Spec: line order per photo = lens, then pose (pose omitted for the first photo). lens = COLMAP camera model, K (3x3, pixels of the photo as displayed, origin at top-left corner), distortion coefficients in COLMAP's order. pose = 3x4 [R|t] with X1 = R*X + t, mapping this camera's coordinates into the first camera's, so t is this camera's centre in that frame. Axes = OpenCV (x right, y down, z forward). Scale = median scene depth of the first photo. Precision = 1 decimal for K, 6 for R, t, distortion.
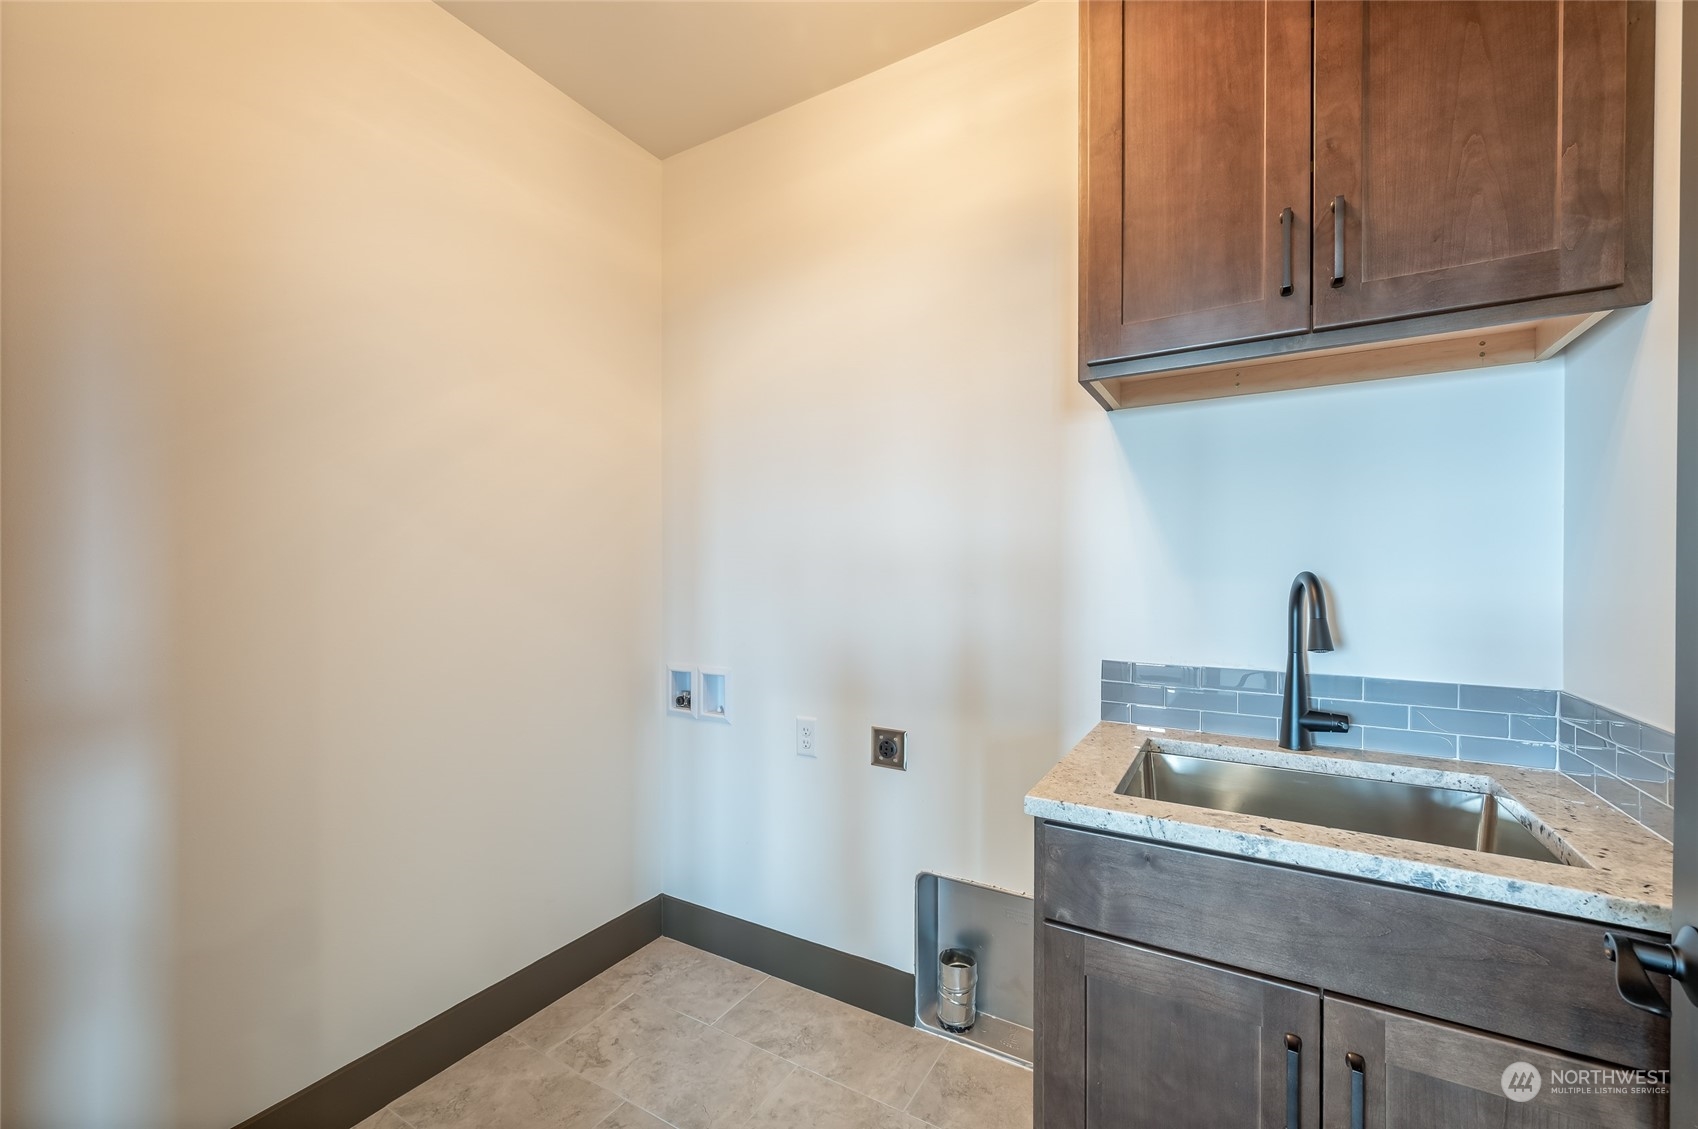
lens RADIAL K [[684.7, 0, 836.9], [0, 684.7, 561.4], [0, 0, 1]] dist [-0.002522, 0.000051]
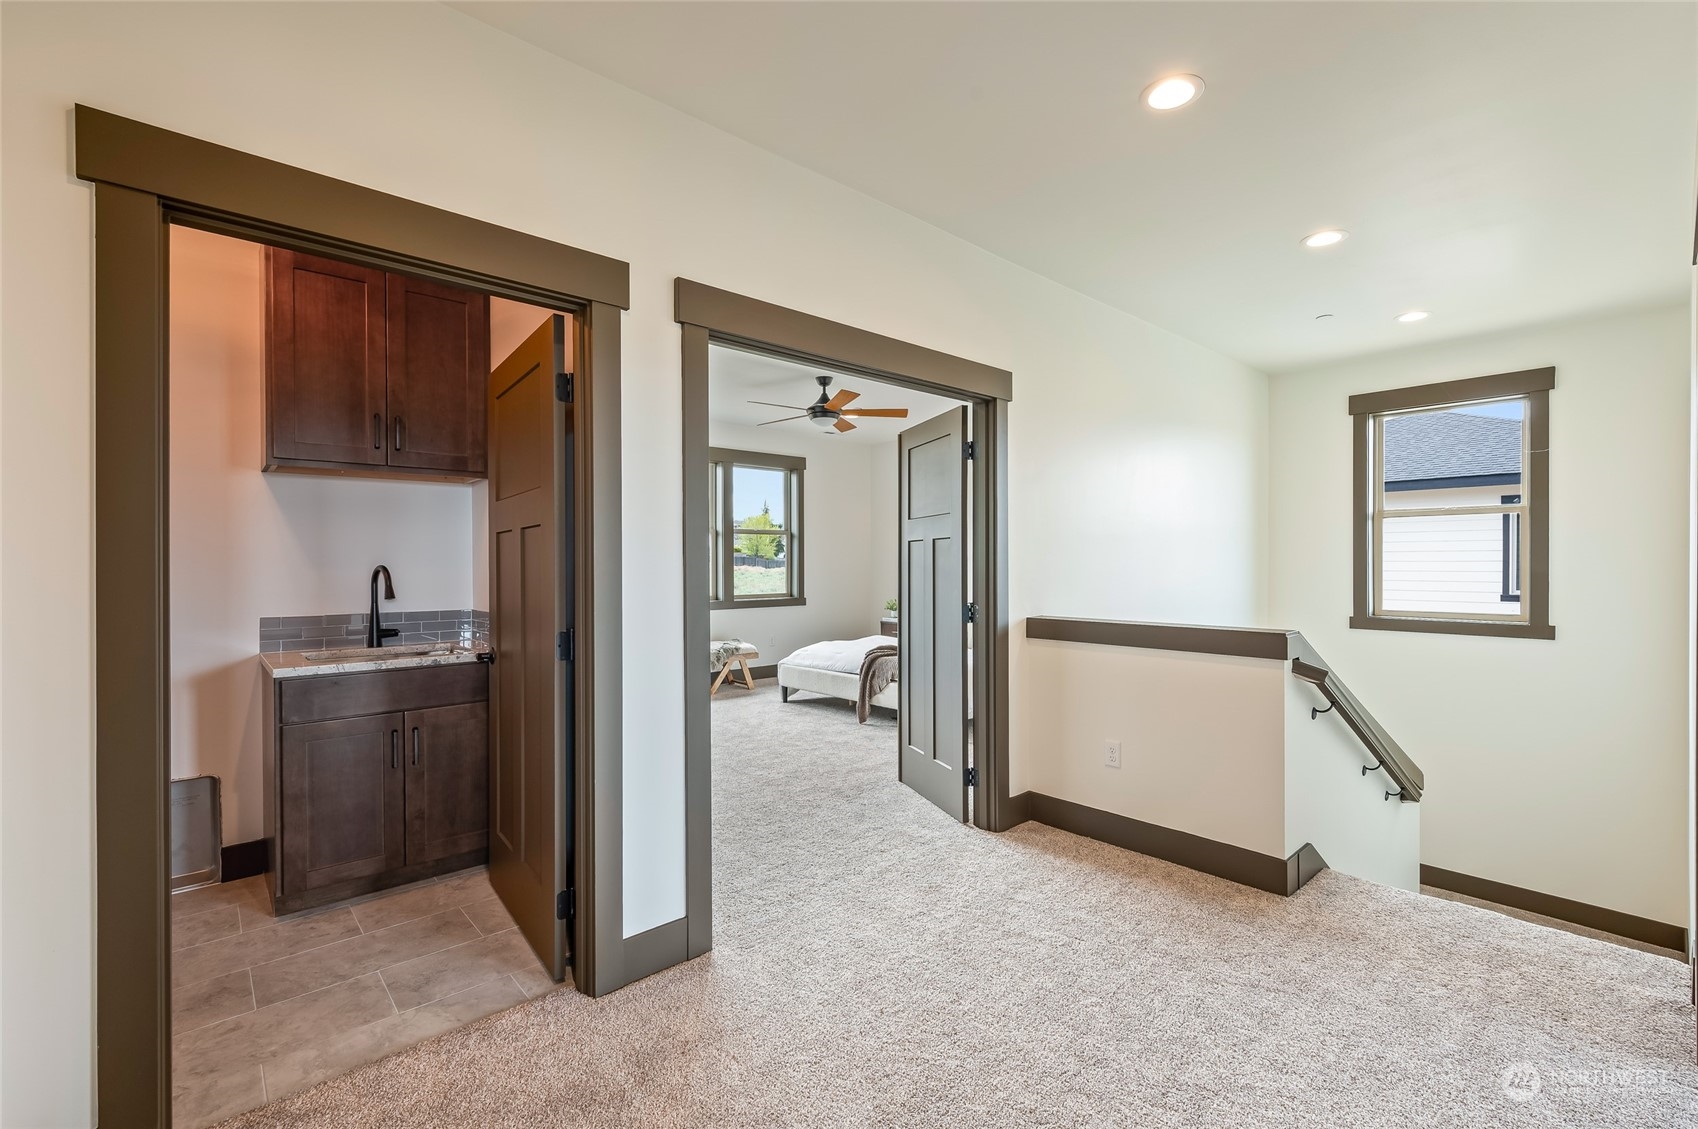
lens RADIAL K [[684.7, 0, 837.7], [0, 684.7, 558.2], [0, 0, 1]] dist [-0.002522, 0.000051]
pose [[0.285223, -0.010311, 0.958406, -1.116203], [0.006250, 0.999941, 0.008898, -0.020578], [-0.958441, 0.003452, 0.285271, -1.157399]]
